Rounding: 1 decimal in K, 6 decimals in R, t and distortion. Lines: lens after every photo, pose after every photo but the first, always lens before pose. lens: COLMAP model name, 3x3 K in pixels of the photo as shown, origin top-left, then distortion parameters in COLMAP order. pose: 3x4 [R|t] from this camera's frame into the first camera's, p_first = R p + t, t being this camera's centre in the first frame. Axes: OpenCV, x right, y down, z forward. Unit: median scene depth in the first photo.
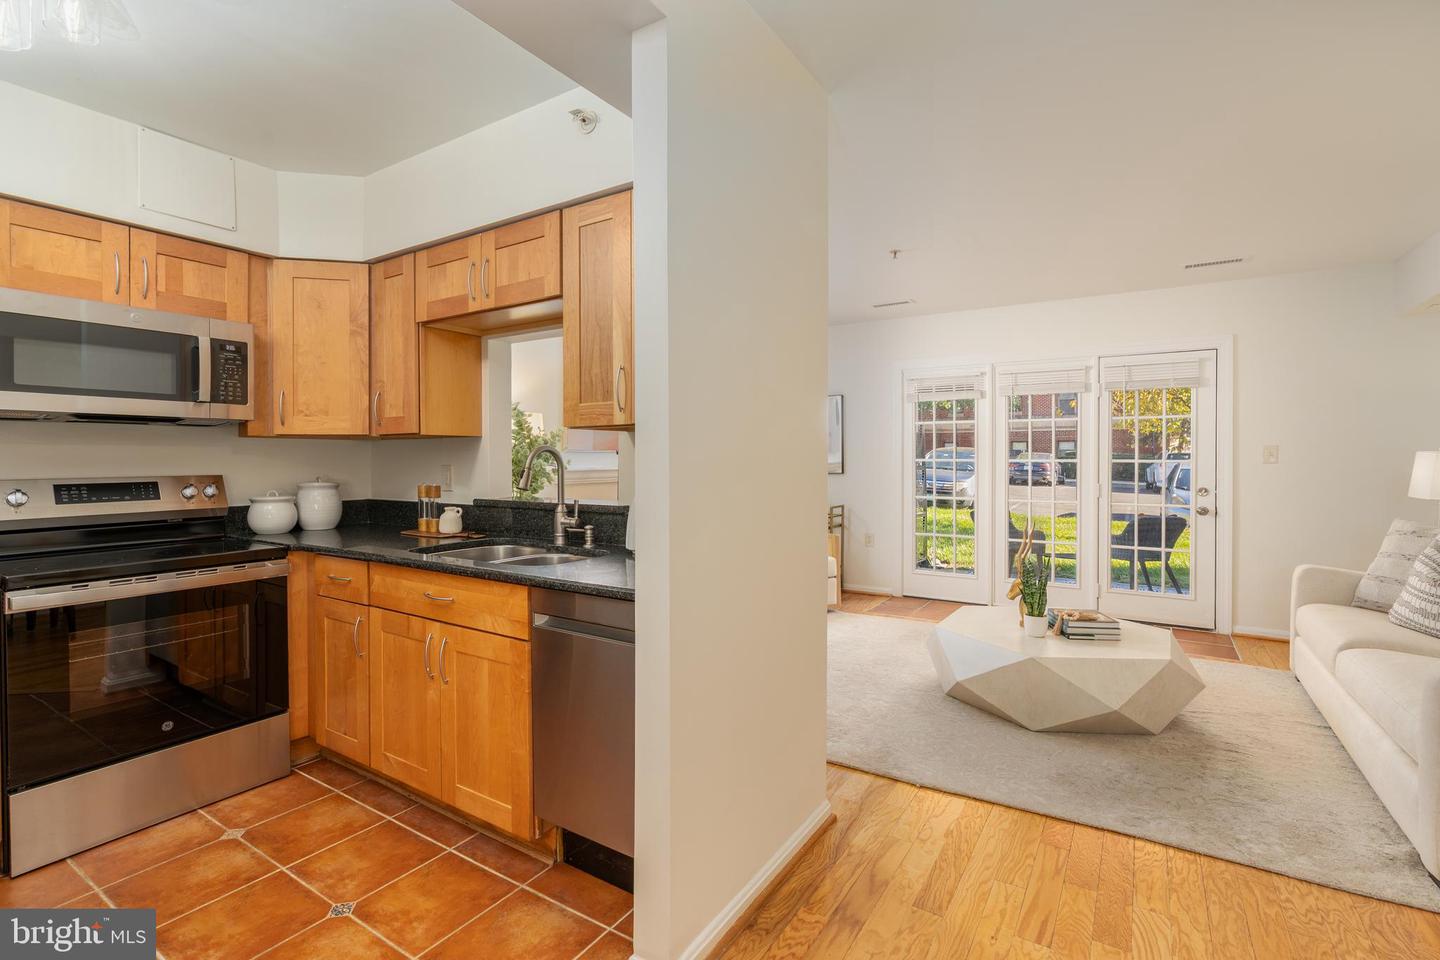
lens RADIAL K [[658.8, 0, 724.1], [0, 658.8, 463.9], [0, 0, 1]] dist [-0.000828, 0.002406]
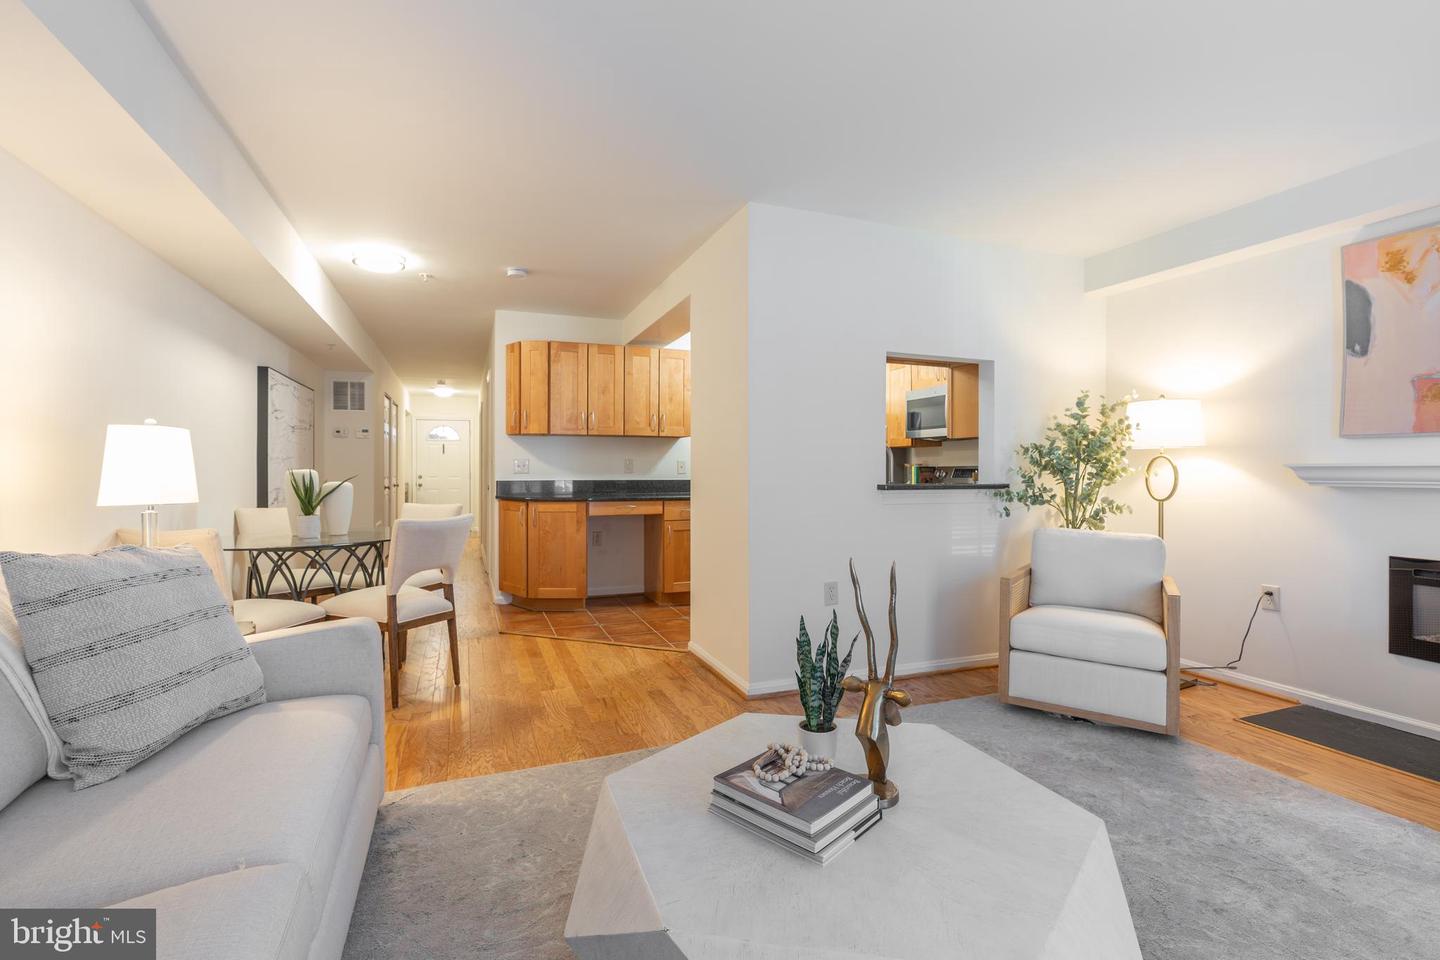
lens RADIAL K [[658.8, 0, 719.8], [0, 658.8, 464.7], [0, 0, 1]] dist [-0.000828, 0.002406]
pose [[-0.587538, -0.004800, -0.809183, 1.185687], [-0.005696, 0.999982, -0.001795, 0.021602], [0.809177, 0.003555, -0.587554, 1.547522]]
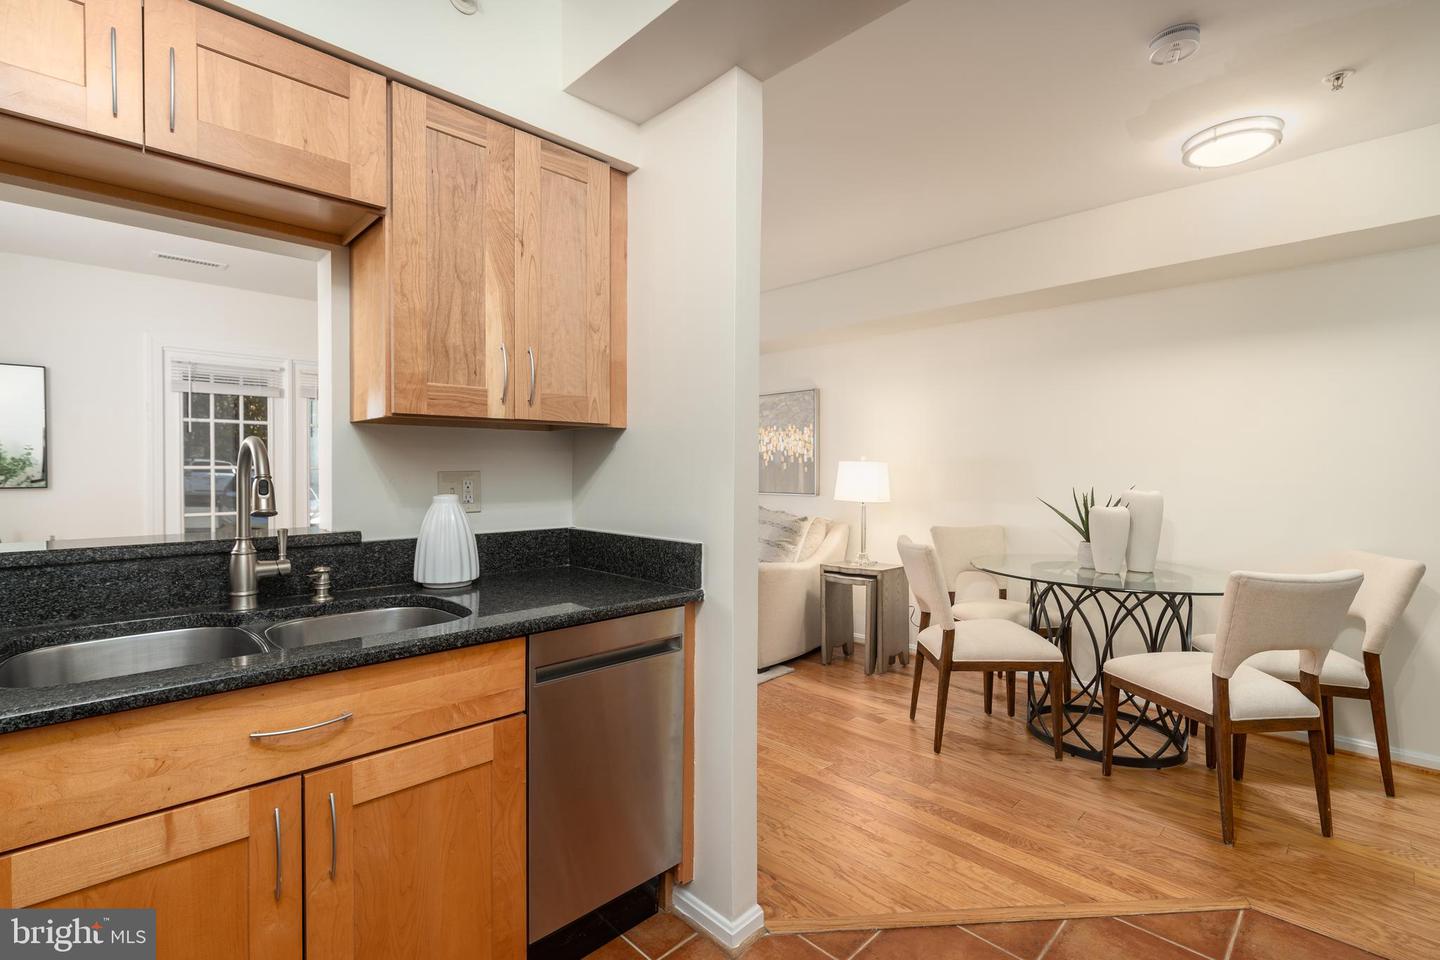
lens RADIAL K [[658.8, 0, 721.4], [0, 658.8, 482.8], [0, 0, 1]] dist [-0.000828, 0.002406]
pose [[0.219754, -0.017127, 0.975405, -0.699842], [0.002797, 0.999853, 0.016926, 0.003065], [-0.975551, -0.000991, 0.219769, 0.460918]]
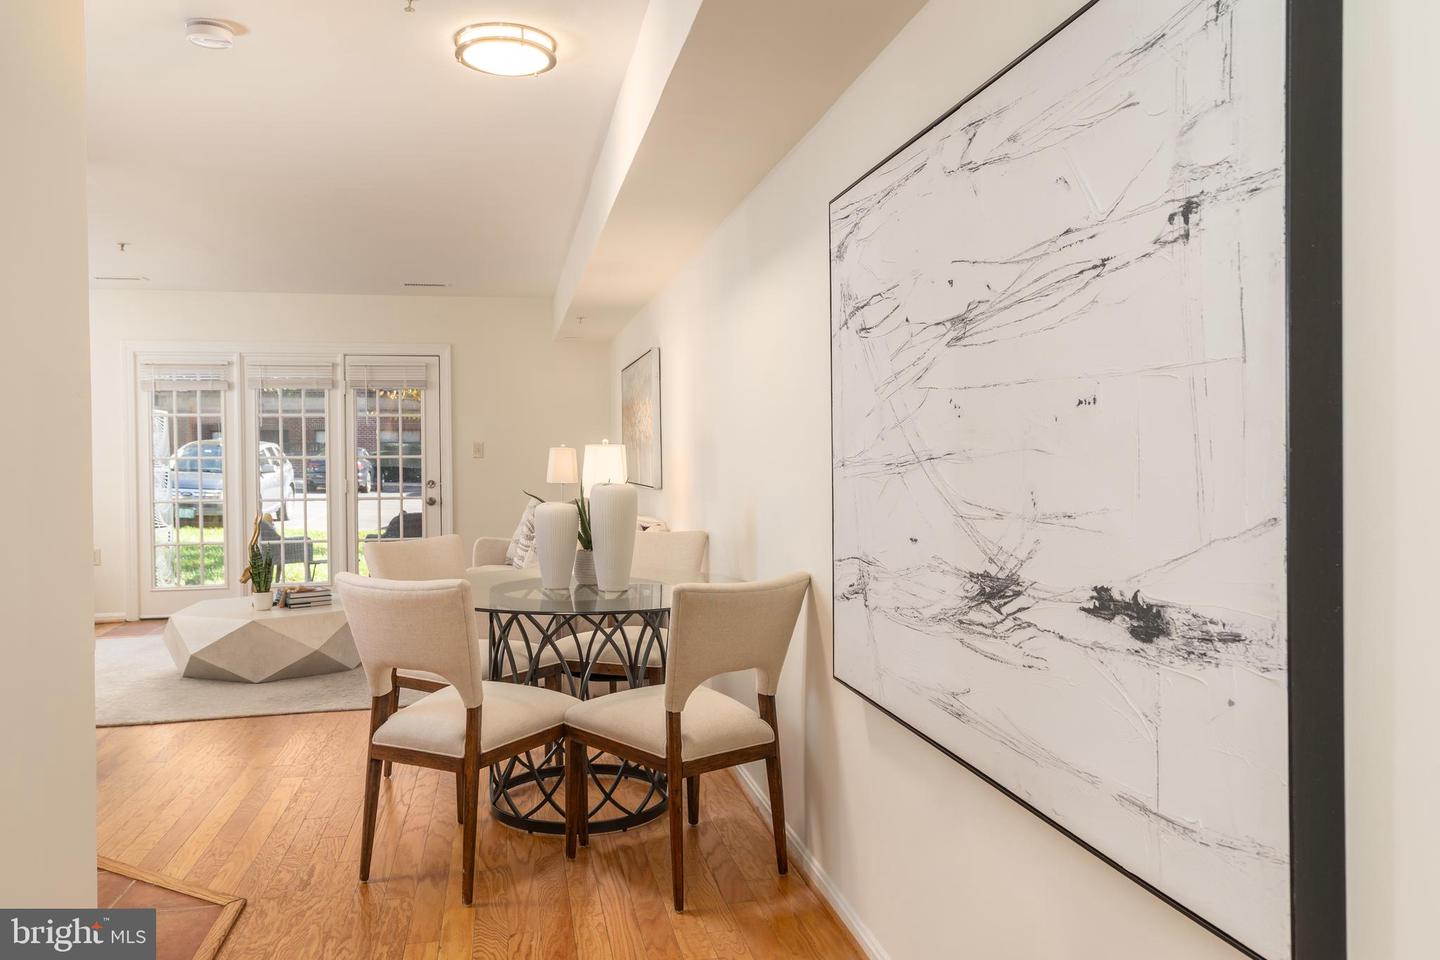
lens RADIAL K [[1090.8, 0, 715.2], [0, 1090.8, 463.1], [0, 0, 1]] dist [-0.003483, 0.004470]
pose [[0.727362, -0.015903, 0.686070, -0.324094], [0.014309, 0.999866, 0.008008, -0.001532], [-0.686105, 0.003992, 0.727492, -1.171890]]
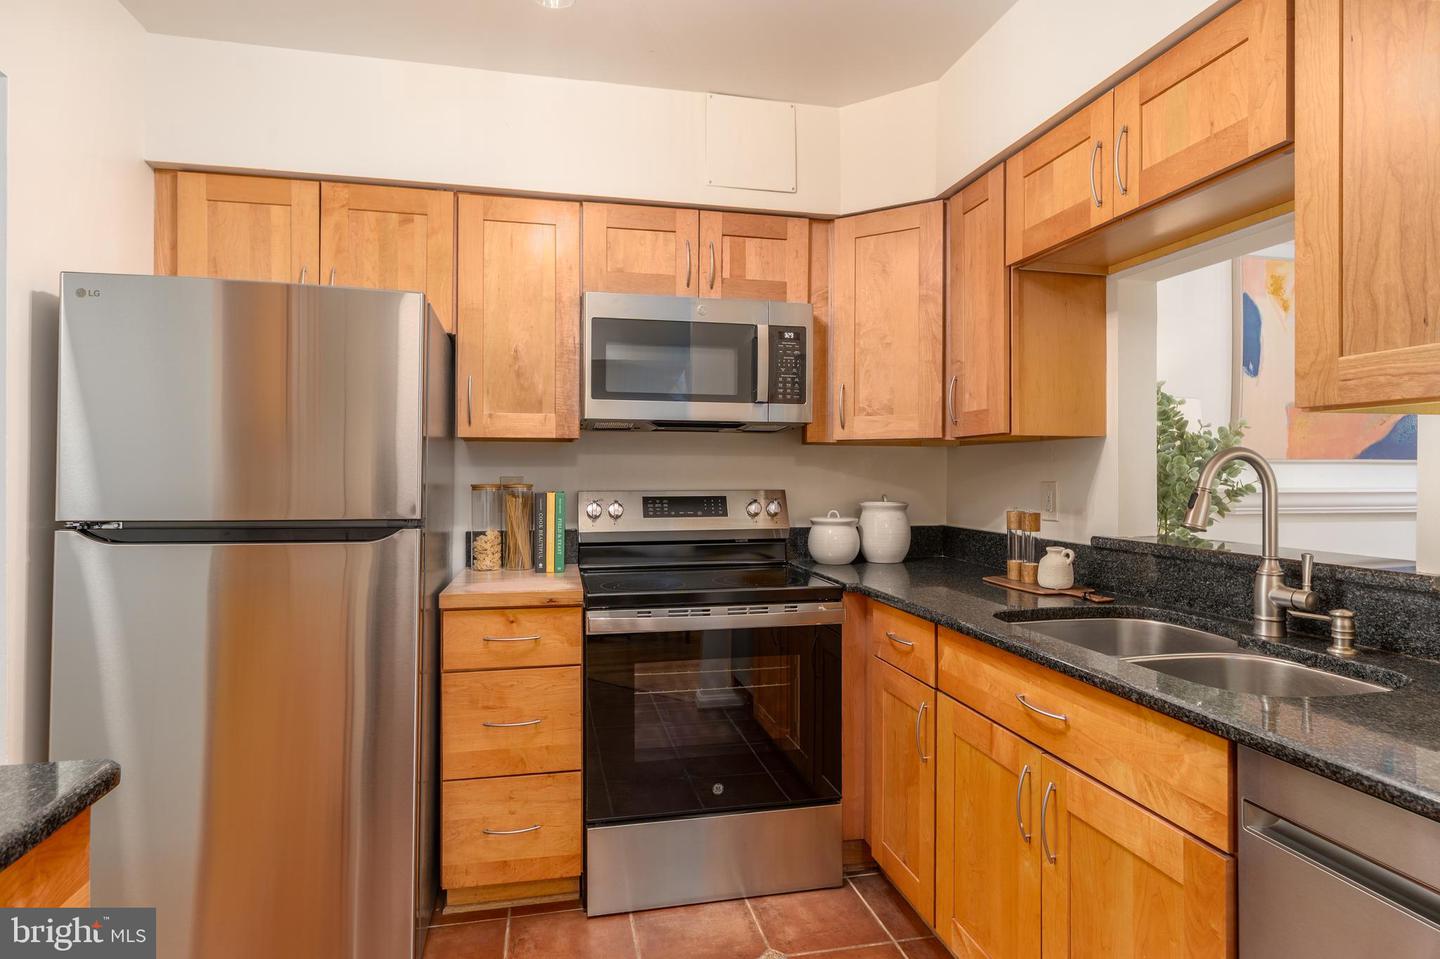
lens RADIAL K [[765.7, 0, 735.8], [0, 765.7, 470.8], [0, 0, 1]] dist [-0.001555, 0.001161]
pose [[0.715080, 0.004432, -0.699029, -0.123292], [-0.010108, 0.999941, -0.004001, -0.002723], [0.698970, 0.009927, 0.715082, 0.261677]]
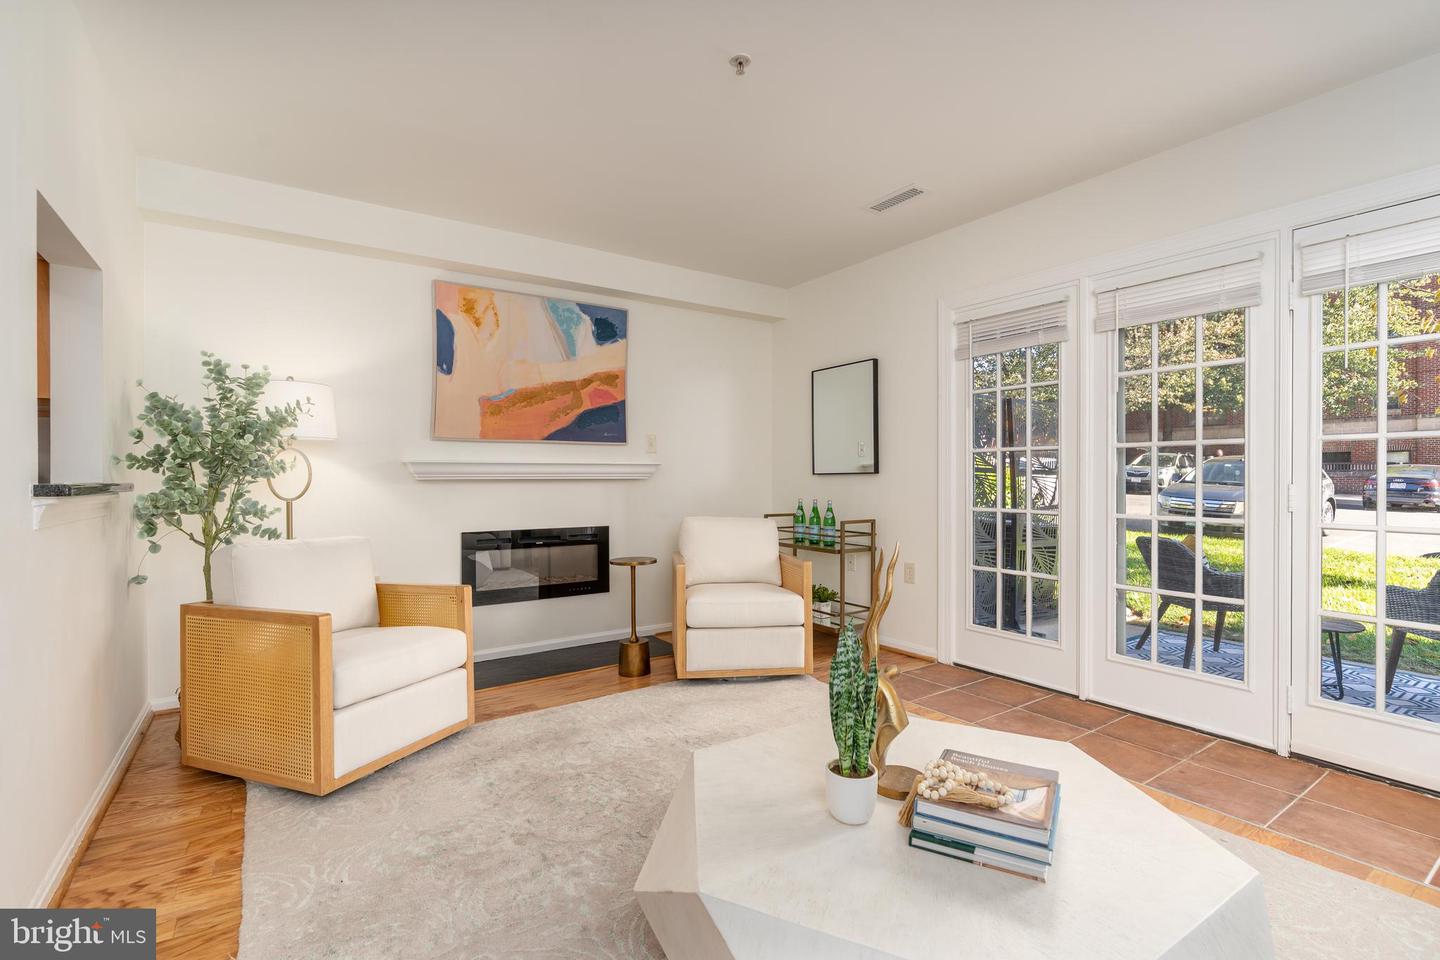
lens RADIAL K [[658.8, 0, 712.9], [0, 658.8, 474.9], [0, 0, 1]] dist [-0.000828, 0.002406]
pose [[0.921472, 0.000087, -0.388446, 0.689615], [-0.003745, 0.999955, -0.008660, 0.051613], [0.388428, 0.009435, 0.921431, 0.699955]]
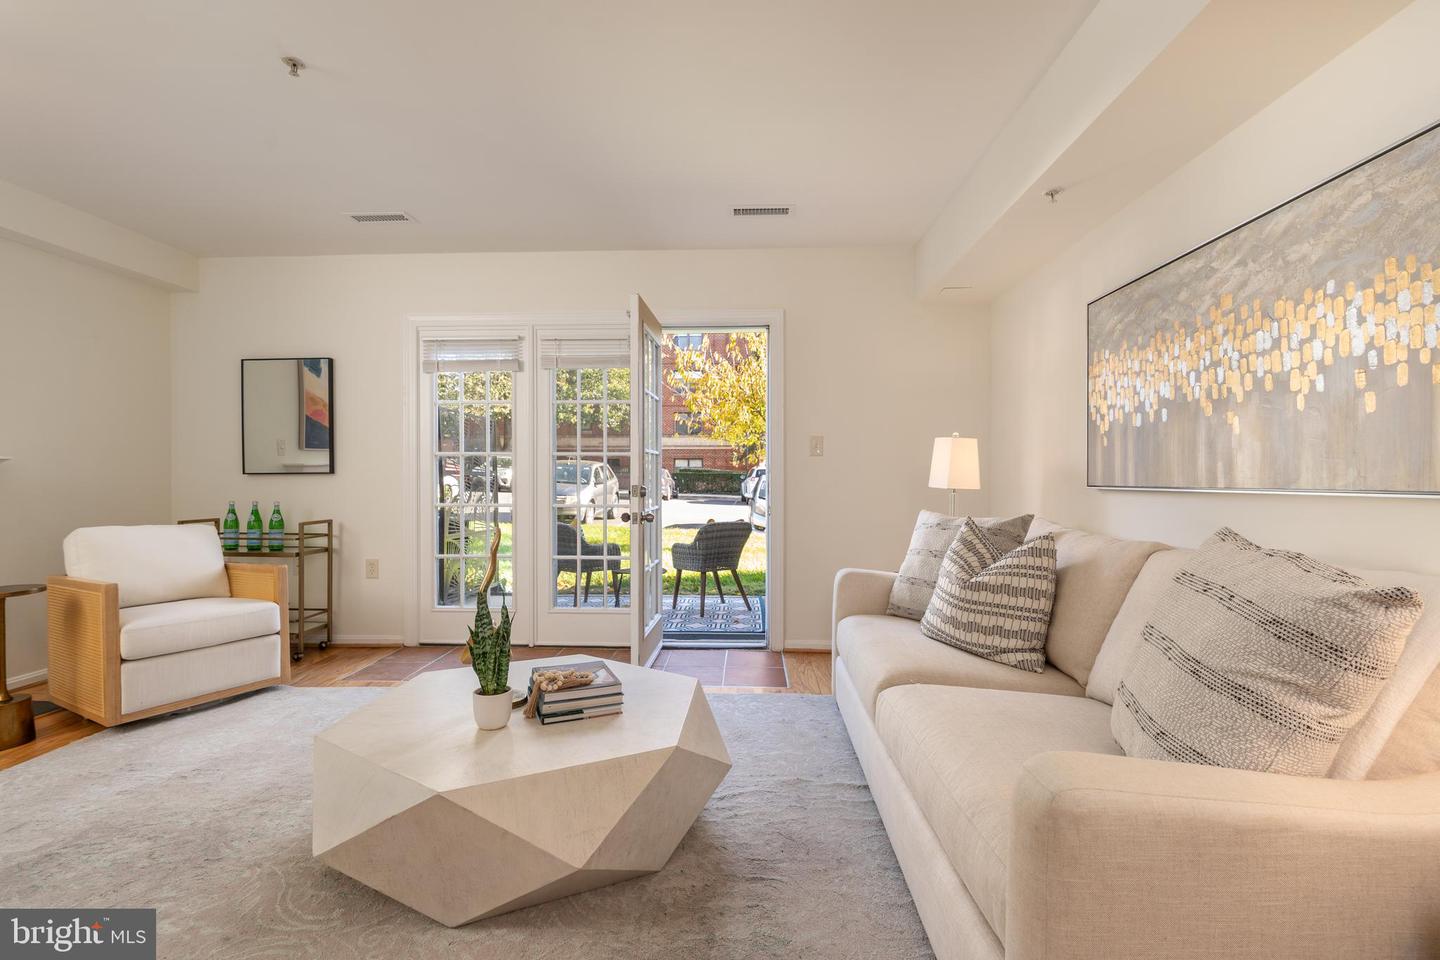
lens RADIAL K [[658.8, 0, 710.2], [0, 658.8, 472.6], [0, 0, 1]] dist [-0.000828, 0.002406]
pose [[0.869492, 0.003397, 0.493936, 0.435273], [0.003535, 0.999908, -0.013099, 0.055047], [-0.493935, 0.013136, 0.869400, 0.485874]]
